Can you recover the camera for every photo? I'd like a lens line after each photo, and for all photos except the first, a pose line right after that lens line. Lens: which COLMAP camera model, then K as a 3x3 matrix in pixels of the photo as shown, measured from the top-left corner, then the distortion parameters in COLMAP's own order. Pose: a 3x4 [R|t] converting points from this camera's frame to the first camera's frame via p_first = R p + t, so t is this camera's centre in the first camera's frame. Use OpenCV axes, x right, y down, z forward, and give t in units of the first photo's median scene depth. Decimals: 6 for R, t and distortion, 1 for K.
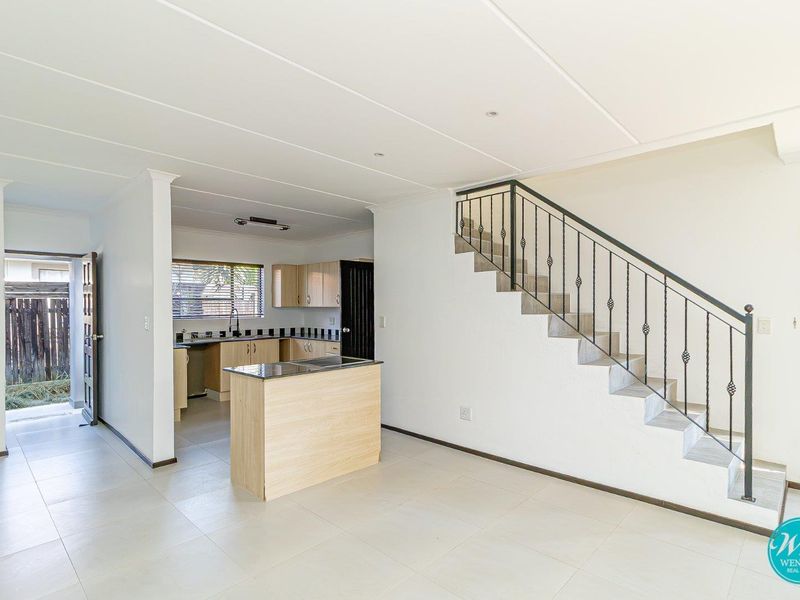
lens RADIAL K [[432.0, 0, 415.5], [0, 432.0, 311.9], [0, 0, 1]] dist [-0.004324, 0.000051]
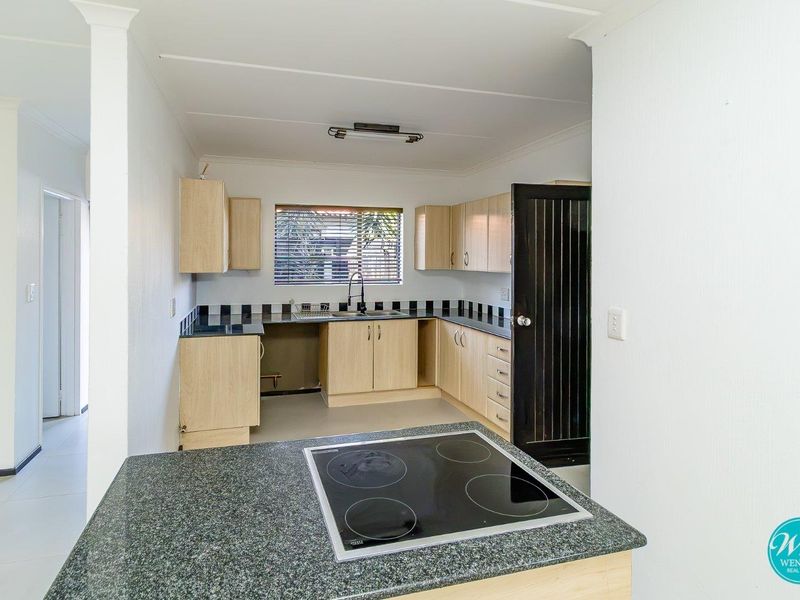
lens RADIAL K [[429.5, 0, 347.1], [0, 429.5, 260.8], [0, 0, 1]] dist [0.002192, 0.000507]
pose [[0.830183, 0.007301, -0.557443, -0.044957], [-0.014975, 0.999845, -0.009206, -0.018236], [0.557289, 0.015990, 0.830164, 0.403483]]
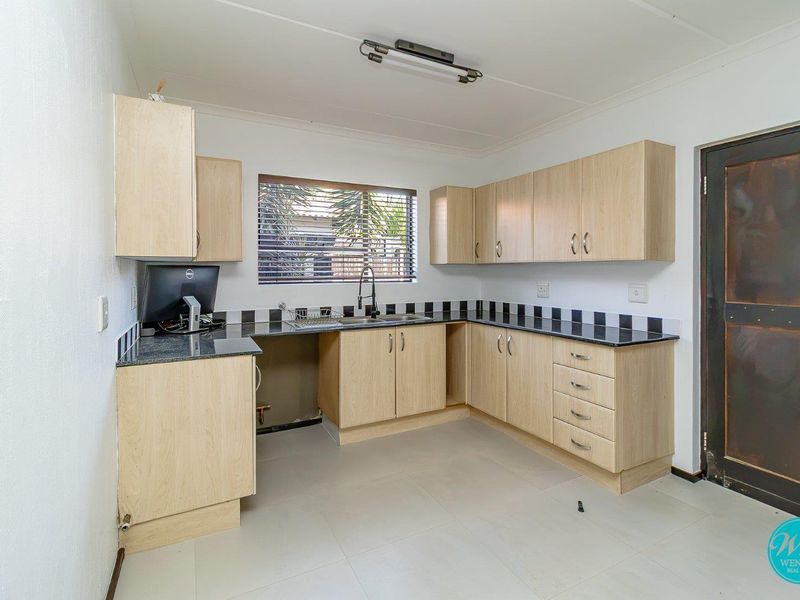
lens RADIAL K [[414.4, 0, 390.6], [0, 414.4, 272.5], [0, 0, 1]] dist [-0.000330, -0.000802]
pose [[0.931592, -0.001226, -0.363504, -0.195890], [-0.002909, 0.999937, -0.010827, 0.006017], [0.363495, 0.011144, 0.931530, 0.506946]]
